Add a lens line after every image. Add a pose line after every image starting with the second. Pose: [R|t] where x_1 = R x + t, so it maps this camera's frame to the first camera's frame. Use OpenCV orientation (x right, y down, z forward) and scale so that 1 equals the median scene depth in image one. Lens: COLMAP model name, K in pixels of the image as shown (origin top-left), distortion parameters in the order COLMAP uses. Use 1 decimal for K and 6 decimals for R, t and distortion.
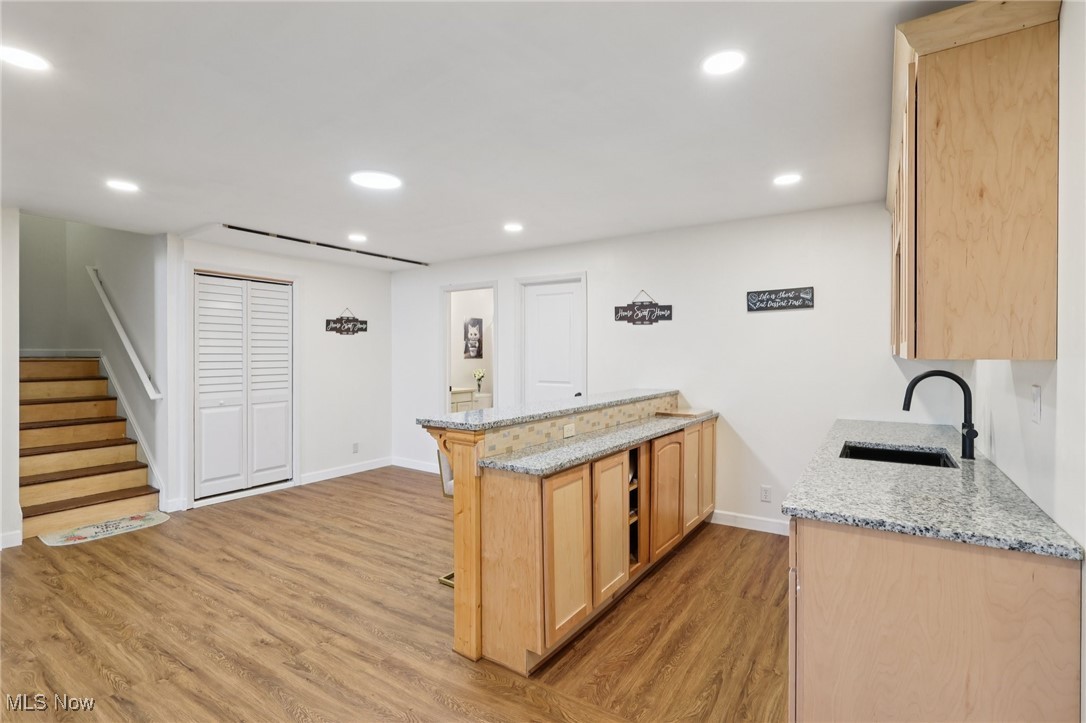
lens RADIAL K [[509.3, 0, 545.5], [0, 509.3, 360.7], [0, 0, 1]] dist [-0.002032, -0.001854]
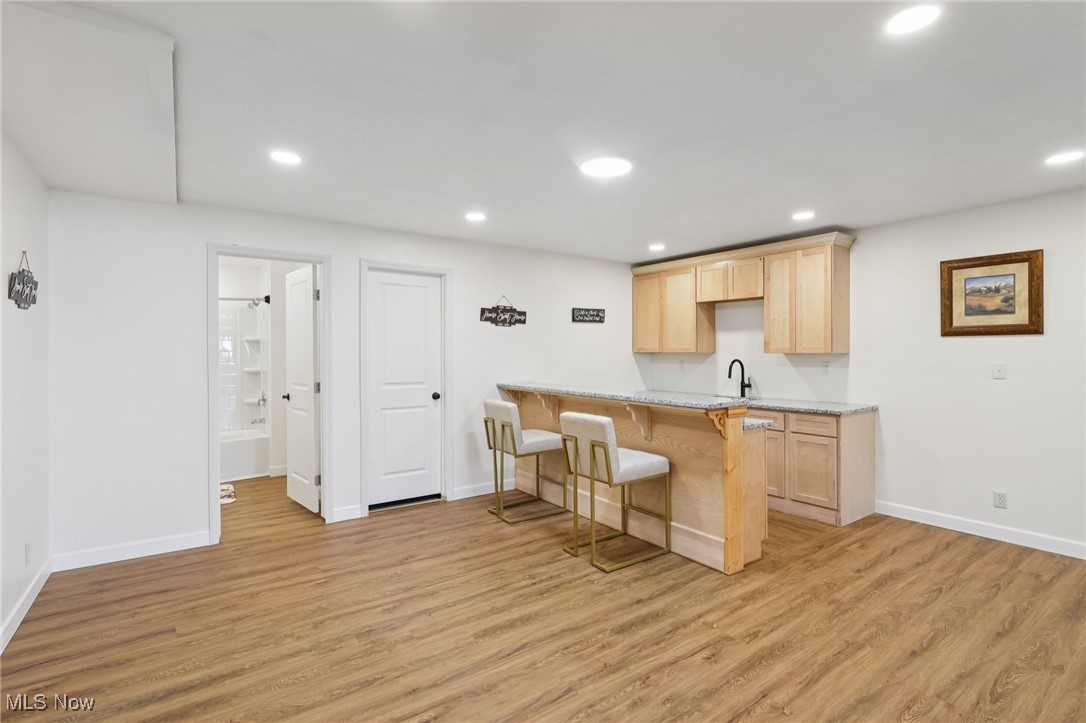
lens RADIAL K [[509.3, 0, 544.8], [0, 509.3, 355.5], [0, 0, 1]] dist [-0.002032, -0.001854]
pose [[0.353745, -0.007200, 0.935314, -1.039252], [0.011639, 0.999927, 0.003296, -0.010497], [-0.935270, 0.009721, 0.353803, 0.636668]]
